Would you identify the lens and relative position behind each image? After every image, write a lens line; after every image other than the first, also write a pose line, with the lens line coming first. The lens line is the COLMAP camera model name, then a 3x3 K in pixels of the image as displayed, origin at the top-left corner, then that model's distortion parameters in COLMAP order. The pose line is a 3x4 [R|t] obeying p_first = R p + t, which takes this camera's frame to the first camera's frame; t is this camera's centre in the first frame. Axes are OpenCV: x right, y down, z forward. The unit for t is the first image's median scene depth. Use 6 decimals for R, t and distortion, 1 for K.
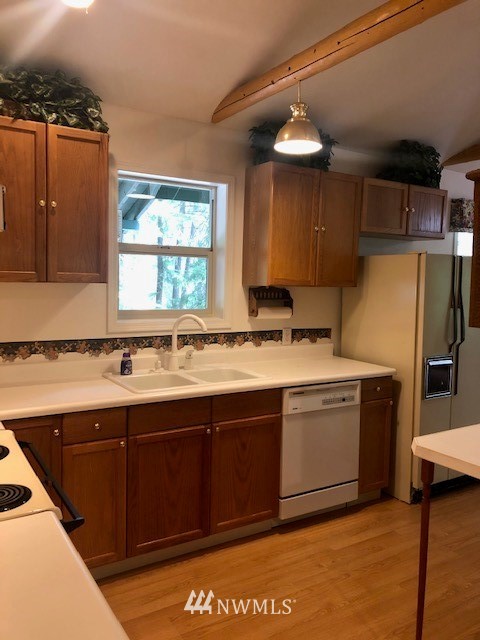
lens RADIAL K [[521.2, 0, 239.9], [0, 521.2, 312.5], [0, 0, 1]] dist [0.044150, -0.045467]
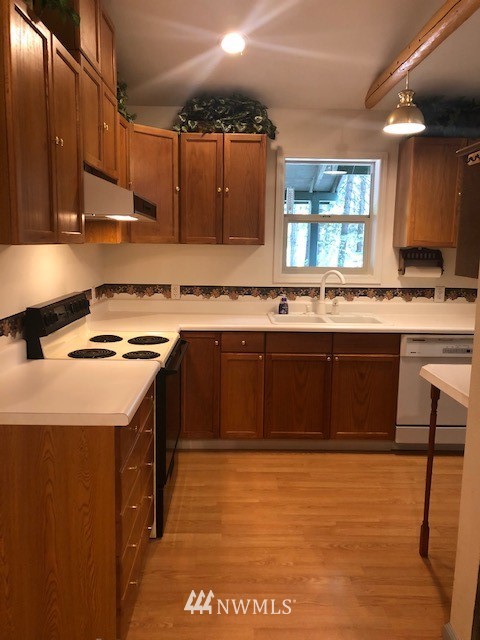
lens RADIAL K [[521.2, 0, 239.9], [0, 521.2, 312.5], [0, 0, 1]] dist [0.044150, -0.045467]
pose [[0.861391, 0.060855, -0.504284, 0.356746], [-0.030501, 0.997203, 0.068239, 0.026984], [0.507026, -0.043399, 0.860838, -0.200629]]
